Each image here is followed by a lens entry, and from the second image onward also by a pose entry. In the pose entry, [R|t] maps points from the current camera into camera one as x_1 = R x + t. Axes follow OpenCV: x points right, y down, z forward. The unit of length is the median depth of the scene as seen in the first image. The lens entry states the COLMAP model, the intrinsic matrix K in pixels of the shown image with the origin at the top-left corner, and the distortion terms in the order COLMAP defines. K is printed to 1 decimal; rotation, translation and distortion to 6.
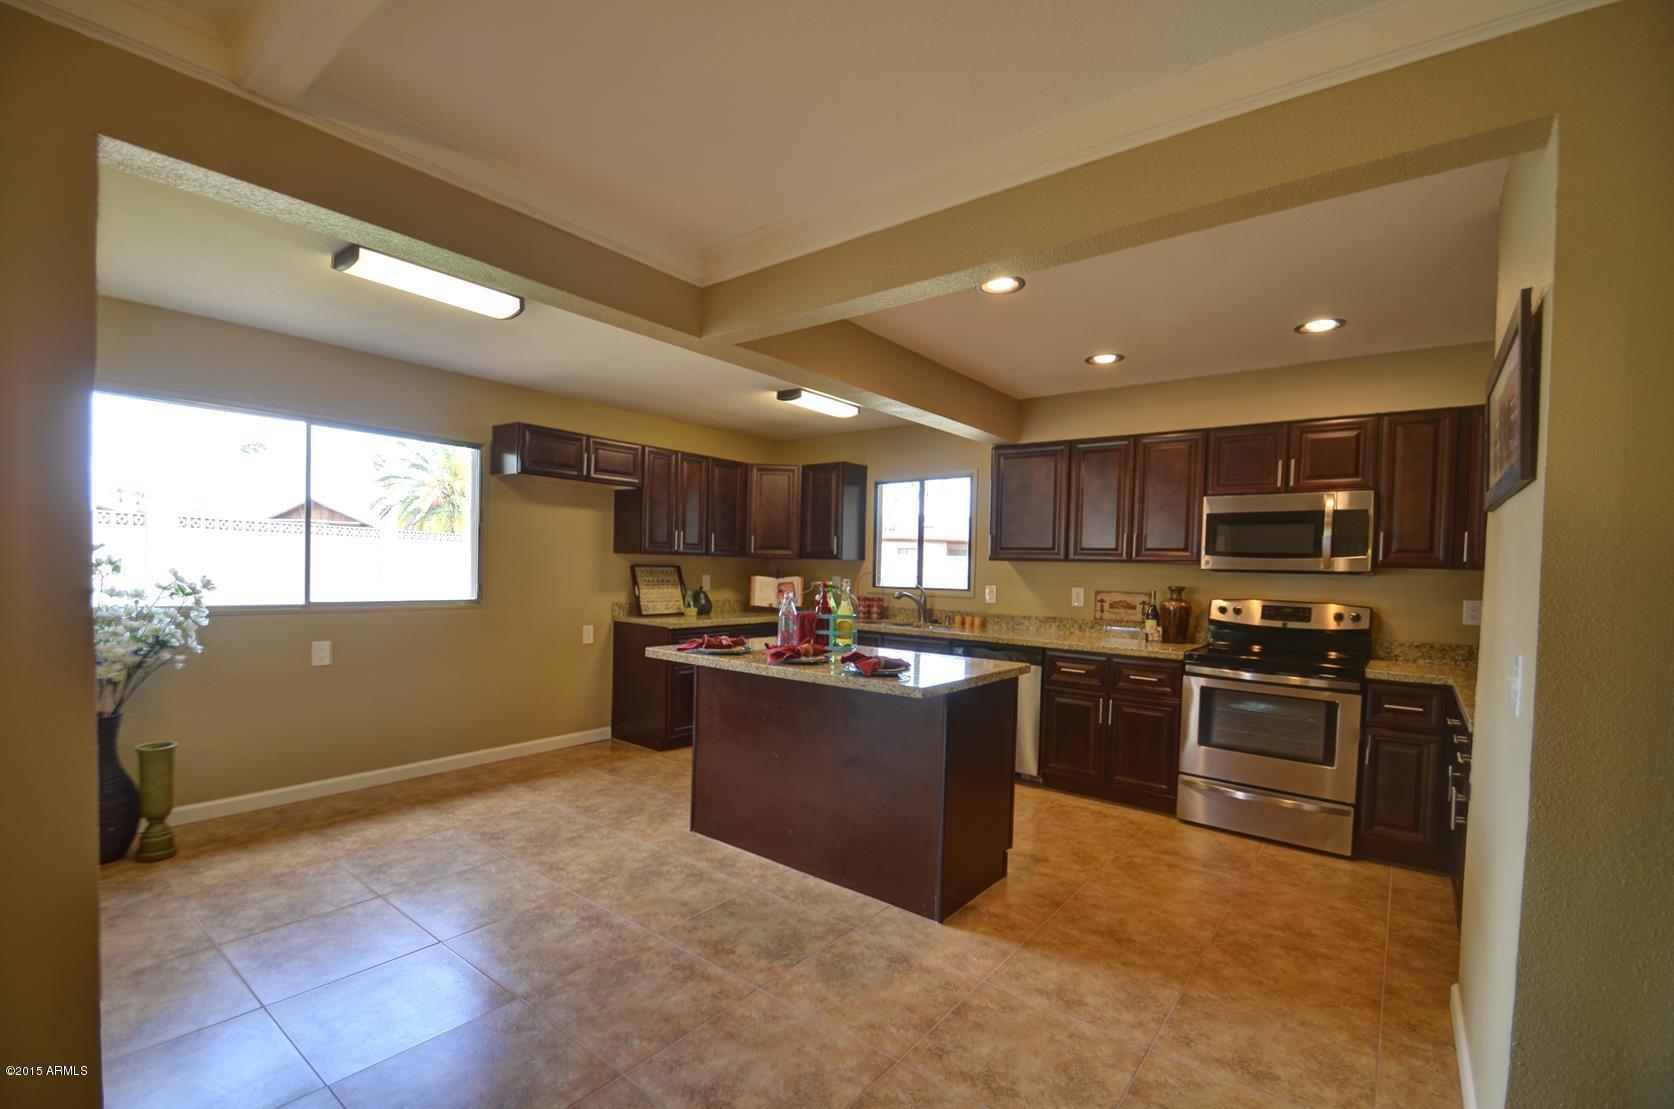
lens RADIAL K [[724.6, 0, 837.0], [0, 724.6, 554.5], [0, 0, 1]] dist [0.000719, 0.000007]
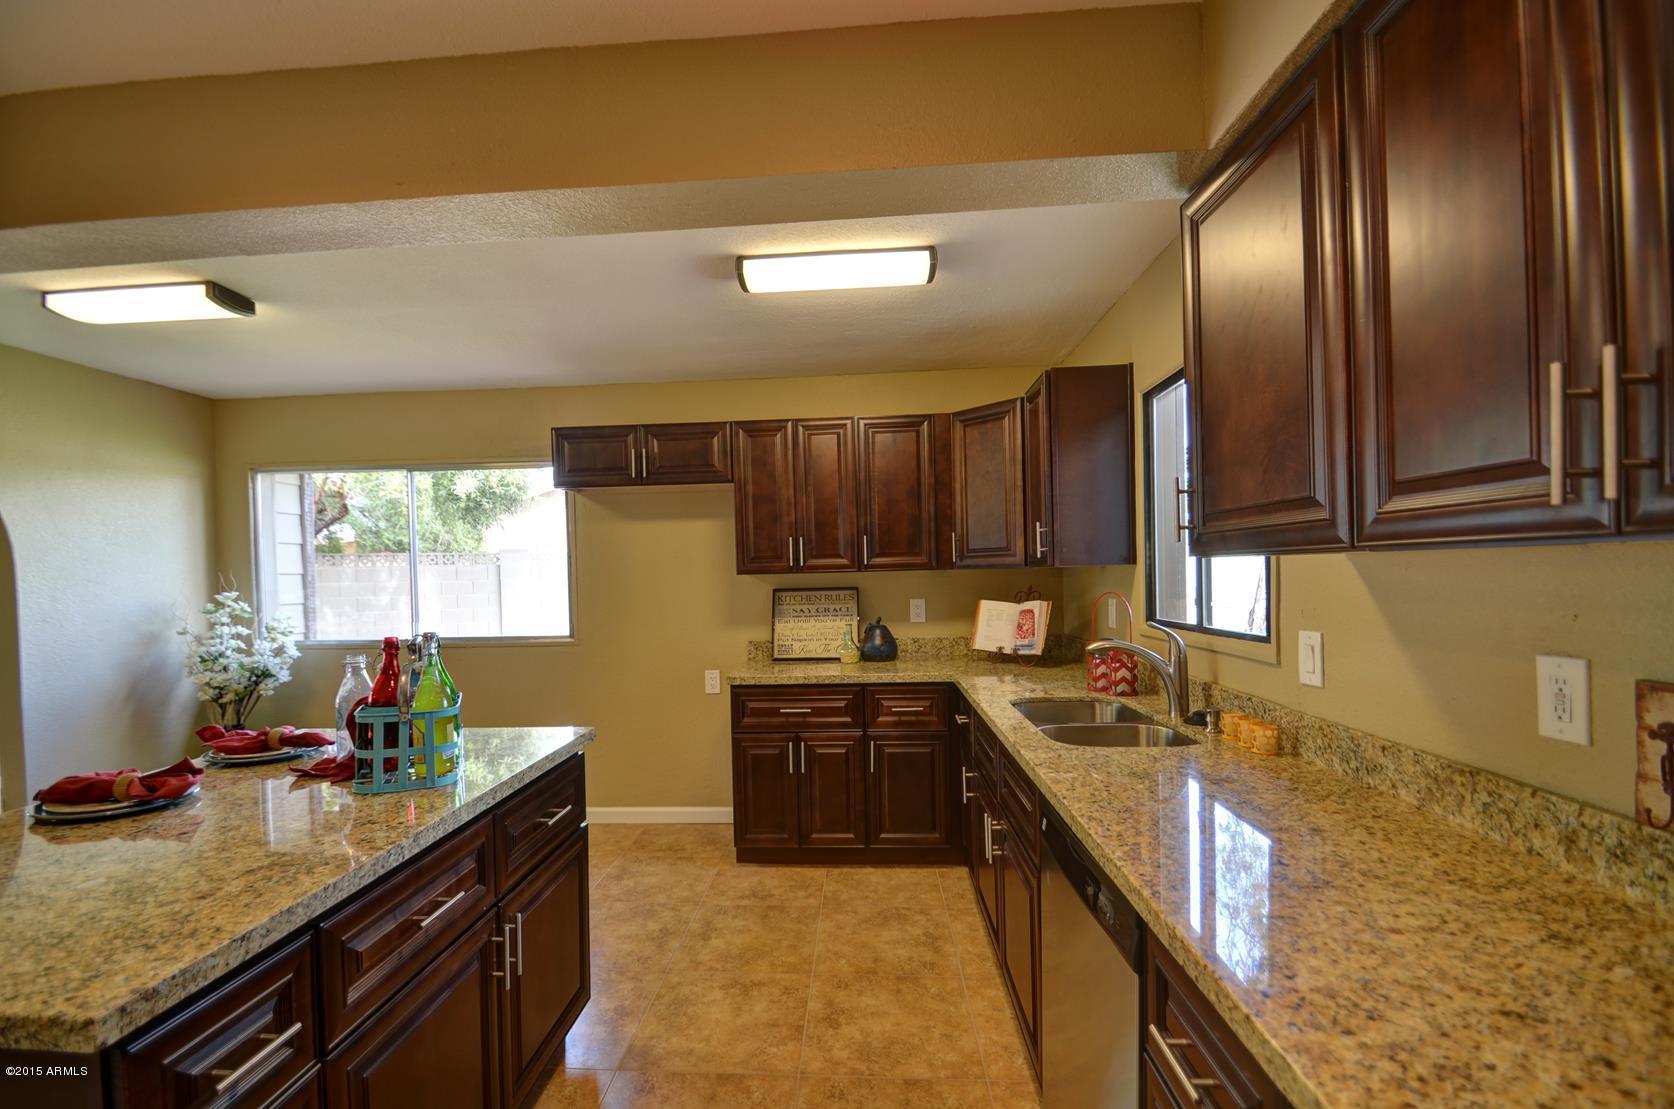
lens RADIAL K [[743.4, 0, 830.9], [0, 743.4, 579.8], [0, 0, 1]] dist [-0.000821, -0.000117]
pose [[0.571391, -0.030741, -0.820102, 0.363946], [0.055894, 0.998436, 0.001517, 0.007633], [0.818772, -0.046706, 0.572215, 0.633202]]
